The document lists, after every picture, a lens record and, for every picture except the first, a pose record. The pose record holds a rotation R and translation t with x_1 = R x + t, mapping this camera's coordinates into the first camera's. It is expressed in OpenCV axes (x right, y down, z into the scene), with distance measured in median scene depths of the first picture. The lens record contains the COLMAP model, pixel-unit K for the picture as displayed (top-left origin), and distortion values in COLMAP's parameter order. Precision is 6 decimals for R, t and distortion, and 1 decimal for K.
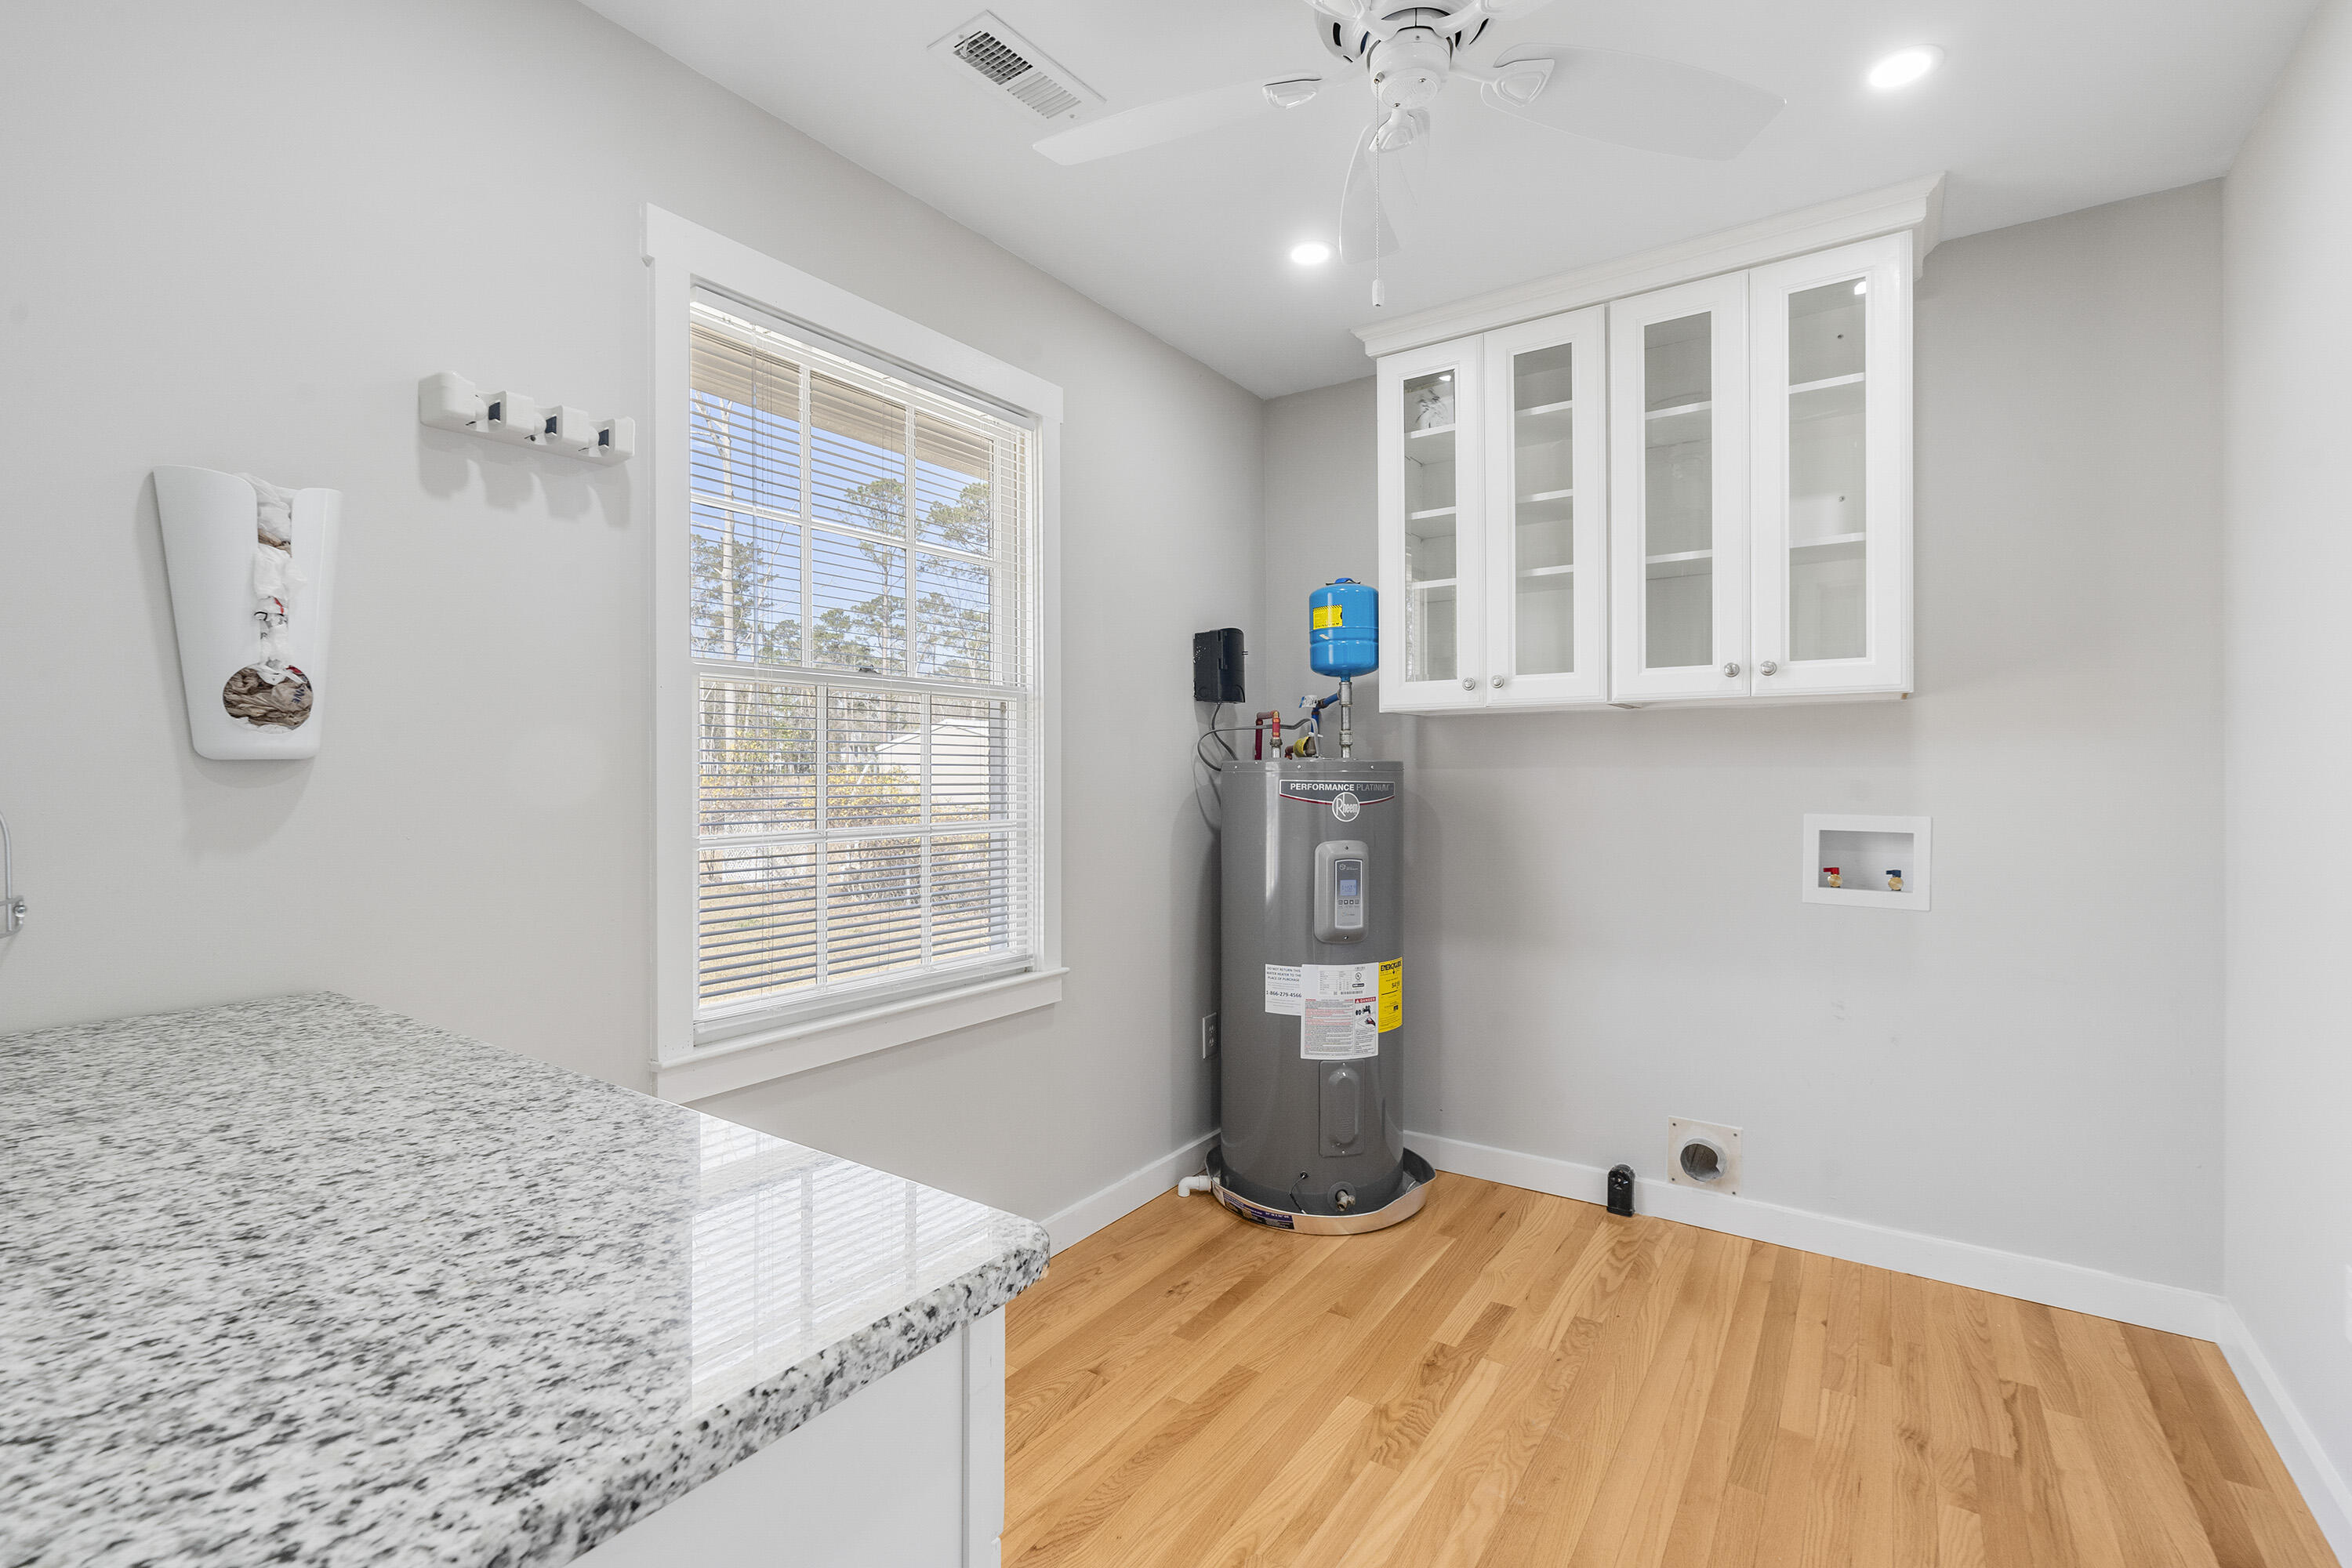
lens RADIAL K [[1069.0, 0, 1147.8], [0, 1069.0, 768.8], [0, 0, 1]] dist [-0.009626, 0.008379]
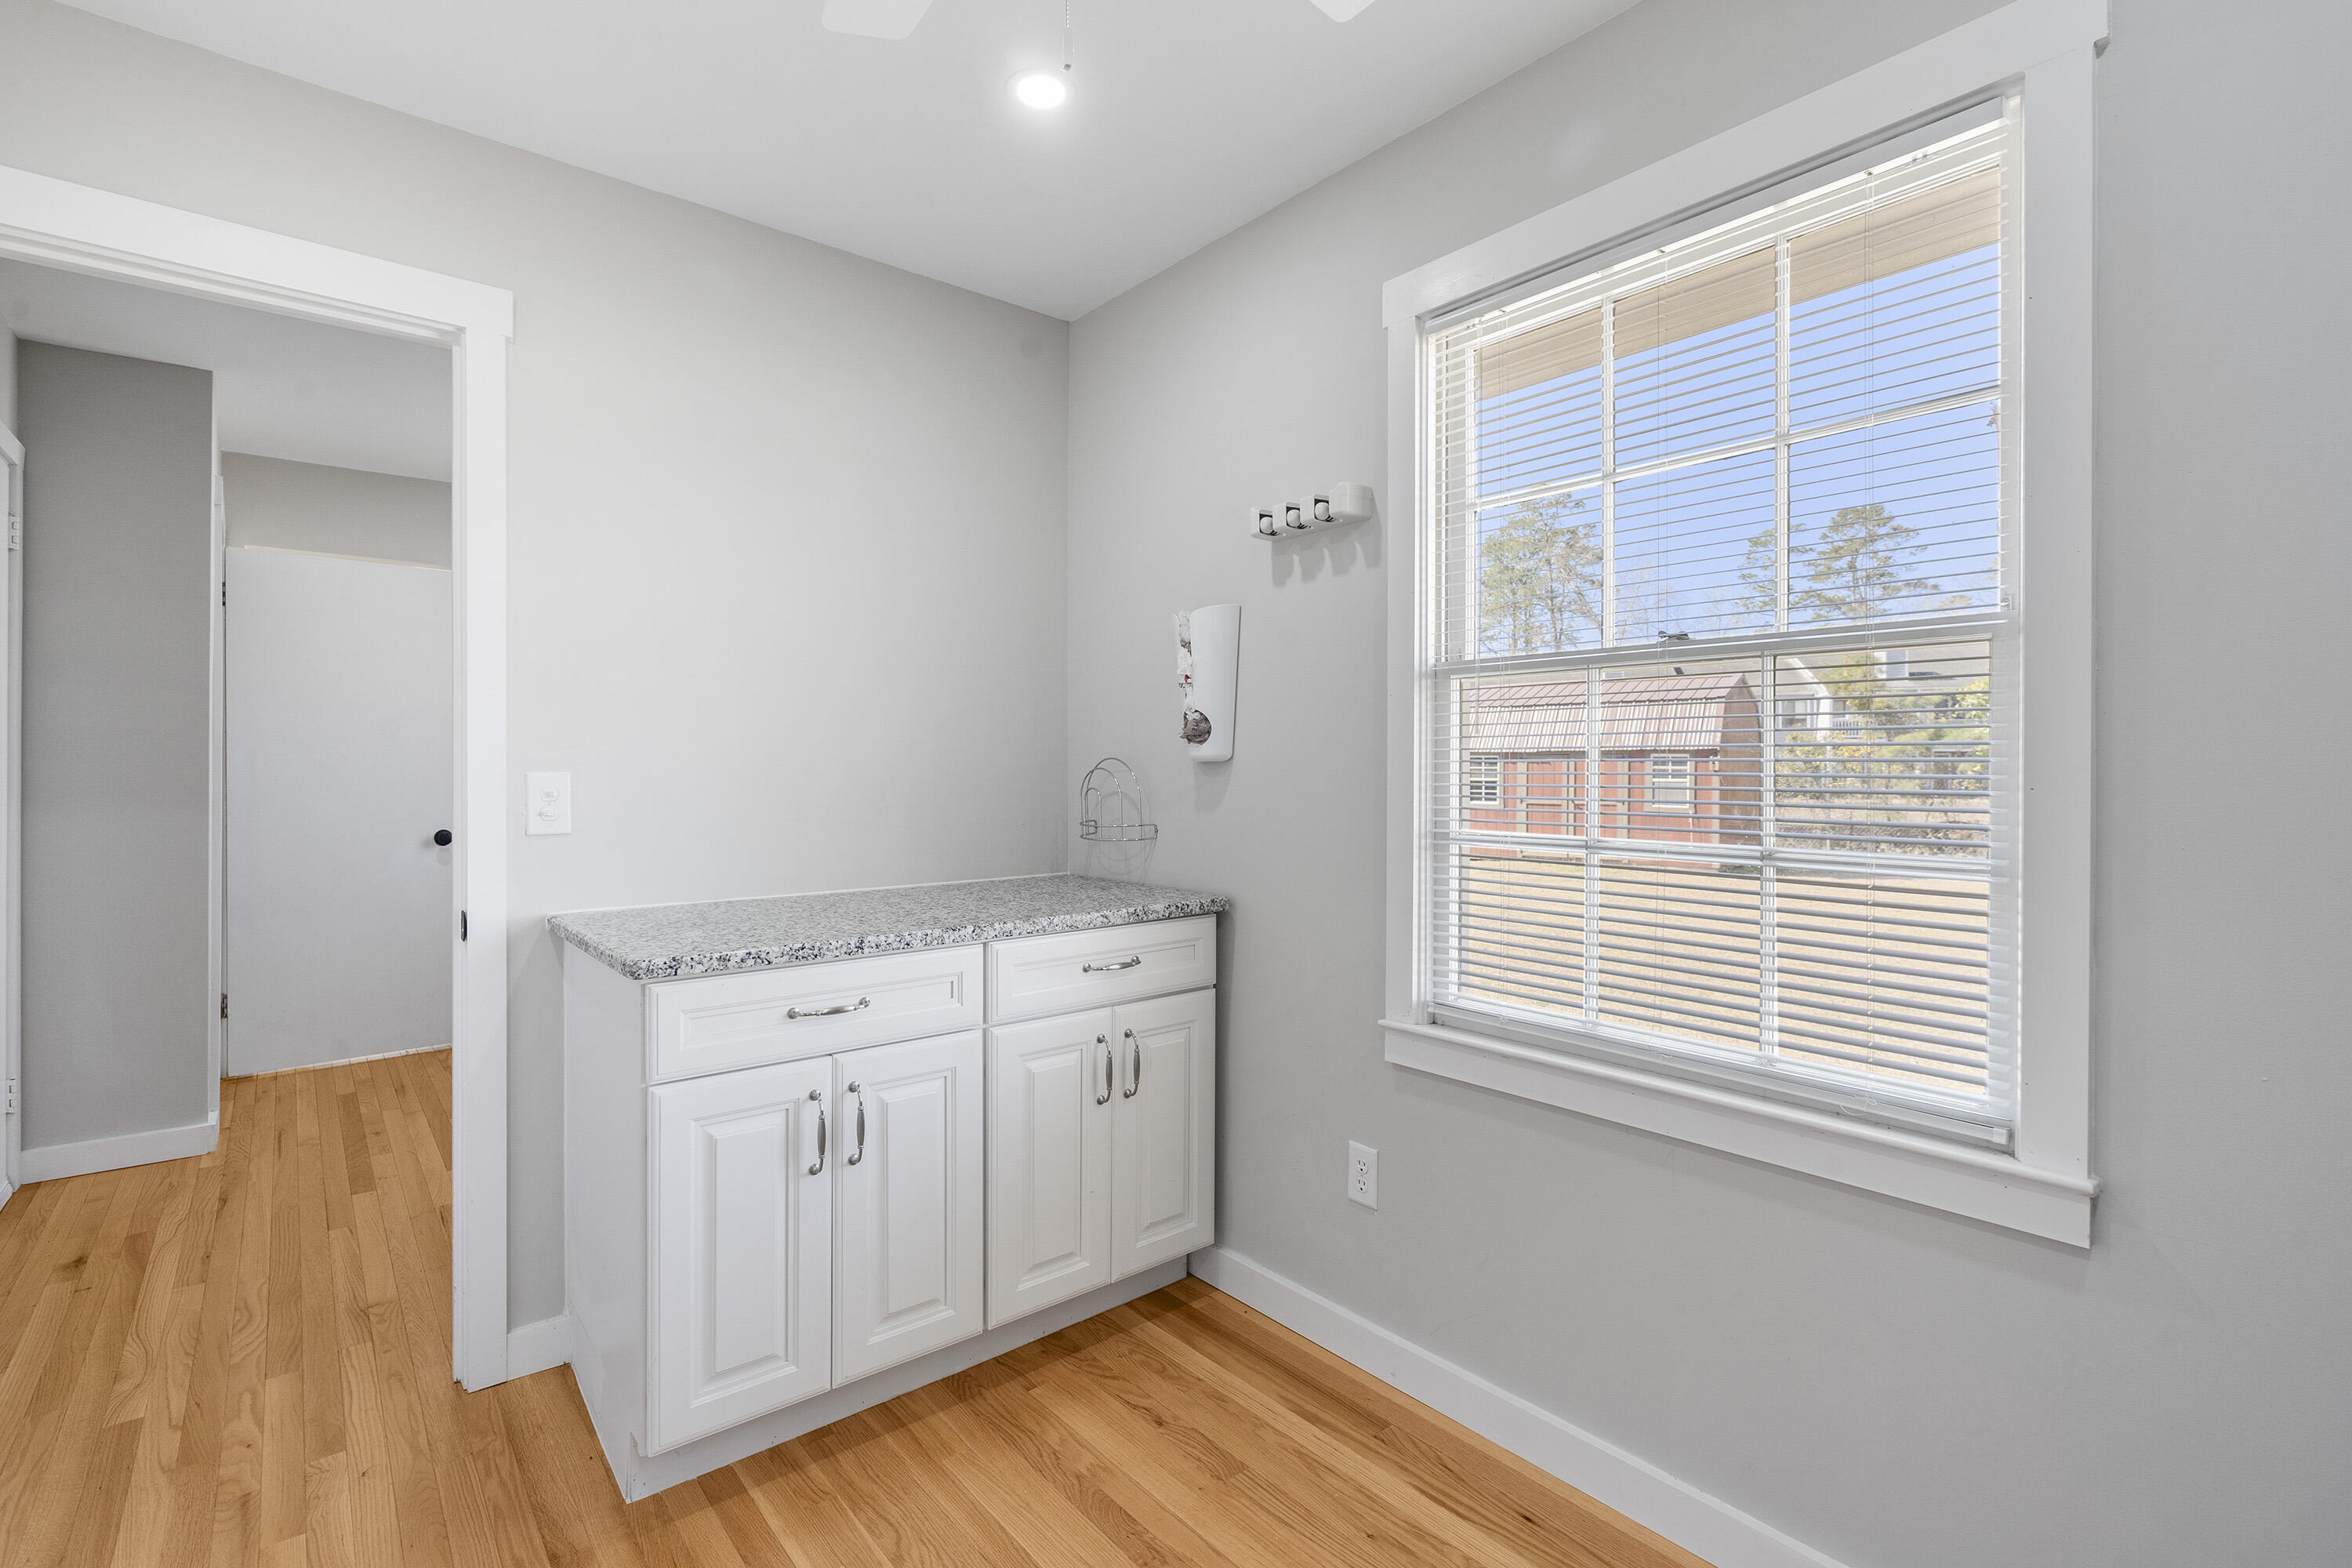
lens RADIAL K [[1069.0, 0, 1147.8], [0, 1069.0, 768.8], [0, 0, 1]] dist [-0.009626, 0.008379]
pose [[-0.278320, -0.001248, -0.960488, 0.494859], [0.002083, 0.999996, -0.001903, 0.002944], [0.960486, -0.002531, -0.278316, 0.731616]]
